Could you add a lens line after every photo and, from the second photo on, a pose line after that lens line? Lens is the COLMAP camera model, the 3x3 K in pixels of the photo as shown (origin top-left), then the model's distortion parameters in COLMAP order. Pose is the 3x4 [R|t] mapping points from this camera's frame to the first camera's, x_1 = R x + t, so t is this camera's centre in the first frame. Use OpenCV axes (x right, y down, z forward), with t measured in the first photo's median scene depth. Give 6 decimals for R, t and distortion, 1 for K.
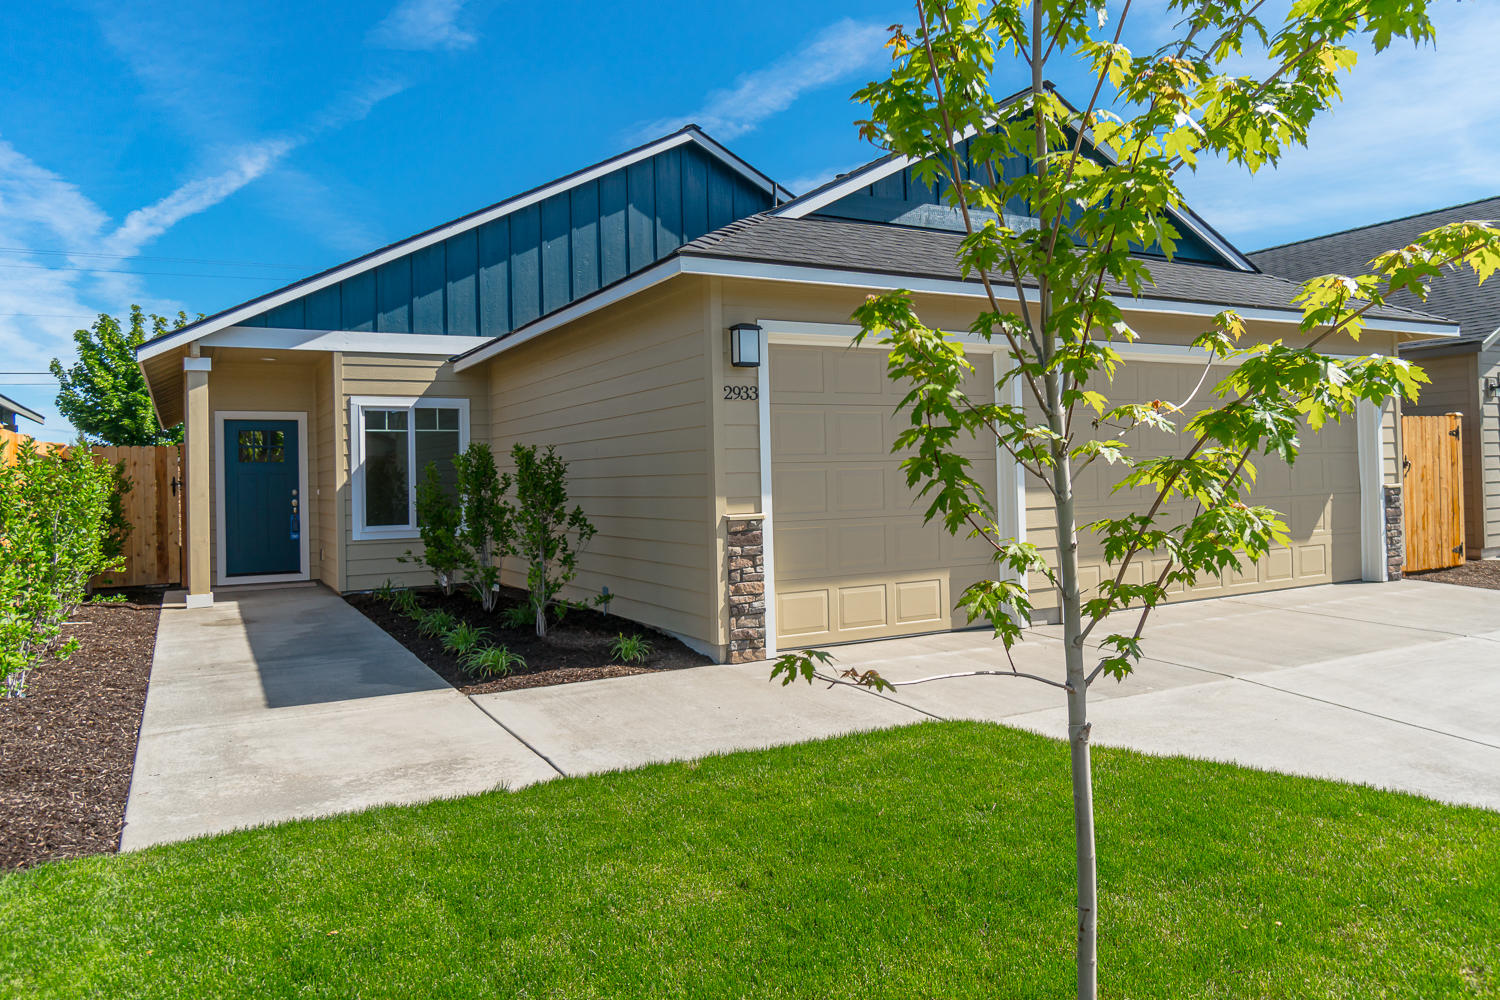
lens RADIAL K [[1002.7, 0, 753.0], [0, 1002.7, 475.3], [0, 0, 1]] dist [-0.010903, -0.004172]
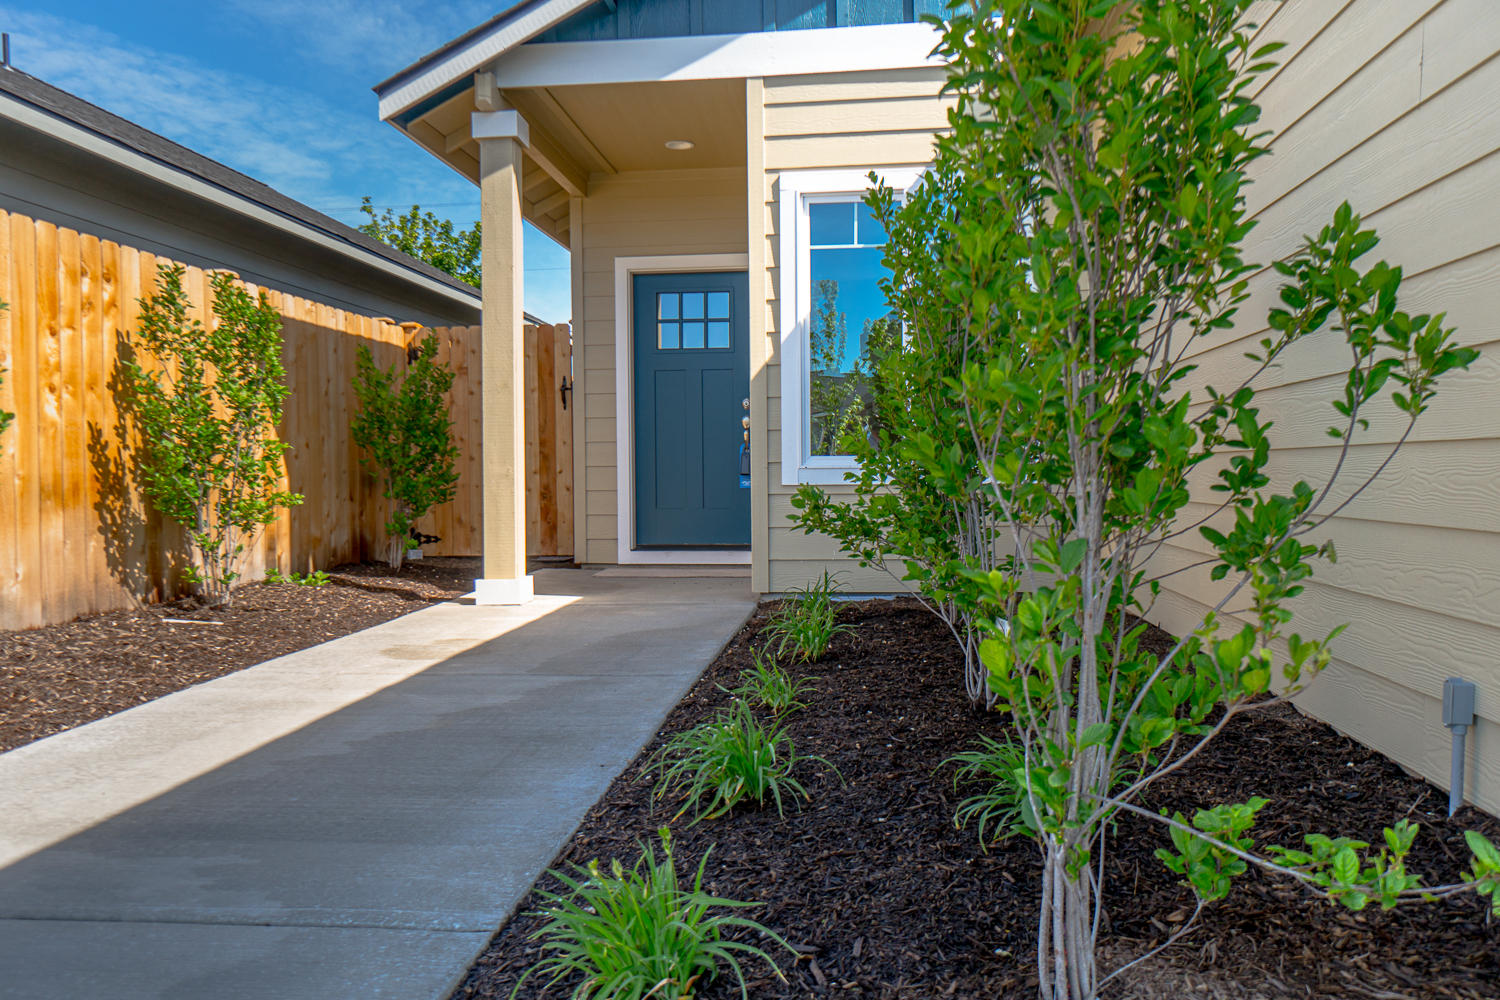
lens RADIAL K [[1116.5, 0, 786.9], [0, 1116.5, 497.7], [0, 0, 1]] dist [-0.000171, 0.001009]
pose [[0.823917, 0.026577, -0.566087, -0.104124], [-0.005214, 0.999213, 0.039323, 0.050701], [0.566687, -0.029448, 0.823407, 0.575057]]
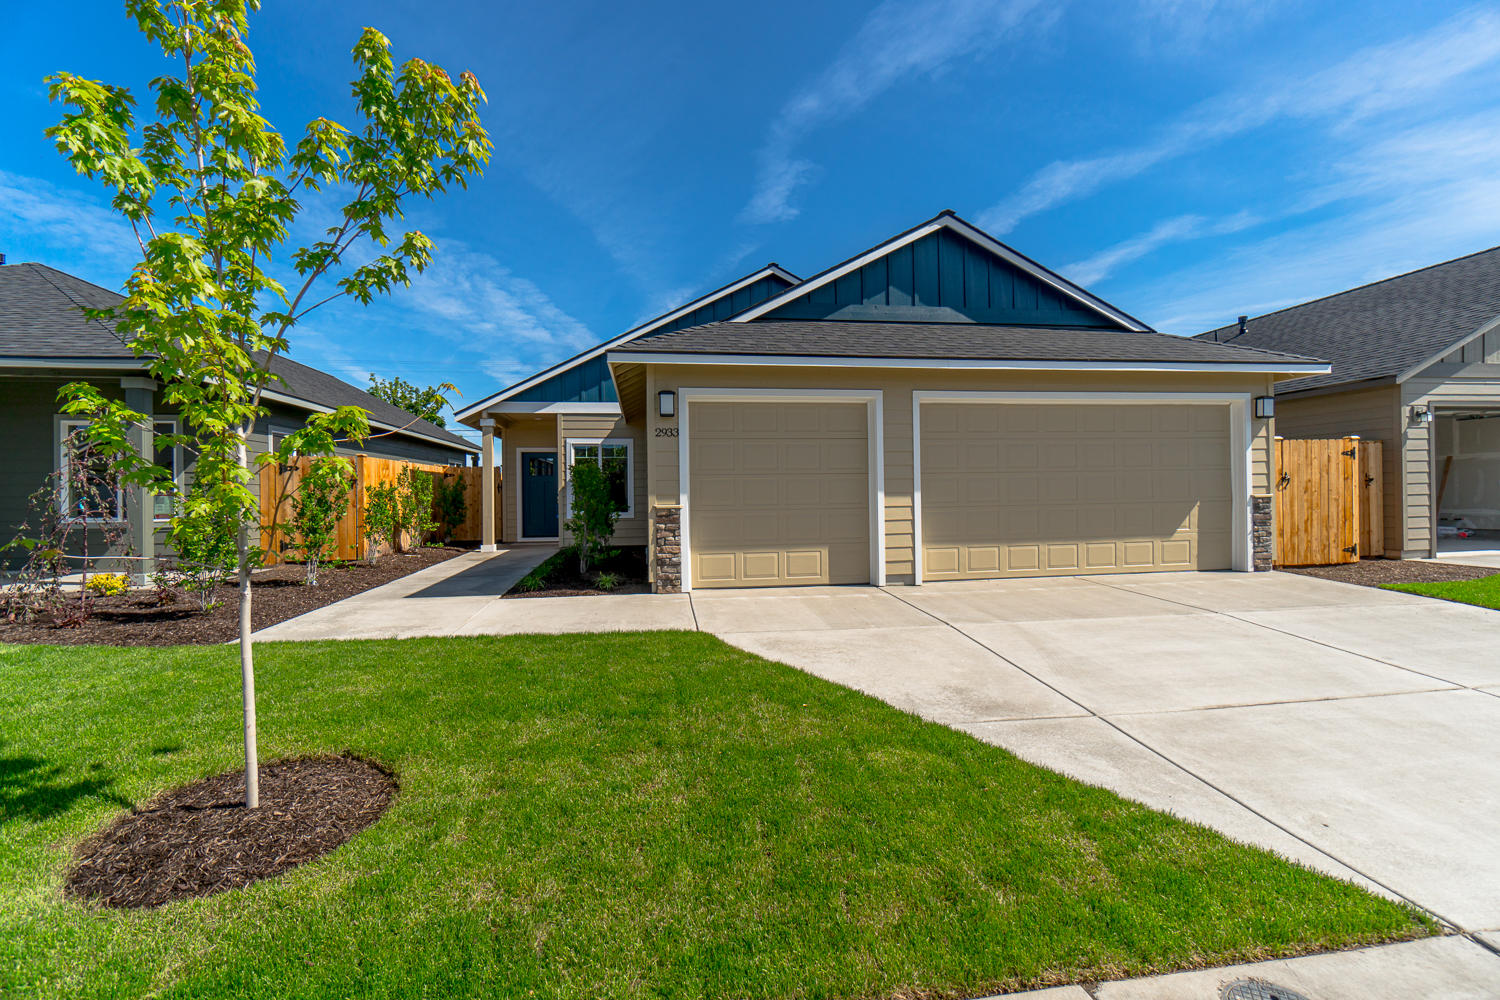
lens RADIAL K [[646.4, 0, 750.0], [0, 646.4, 500.0], [0, 0, 1]] dist [0.000577, 0.000230]
pose [[0.942355, 0.014890, -0.334282, 0.296238], [-0.008276, 0.999741, 0.021201, 0.003897], [0.334511, -0.017213, 0.942234, 0.019254]]
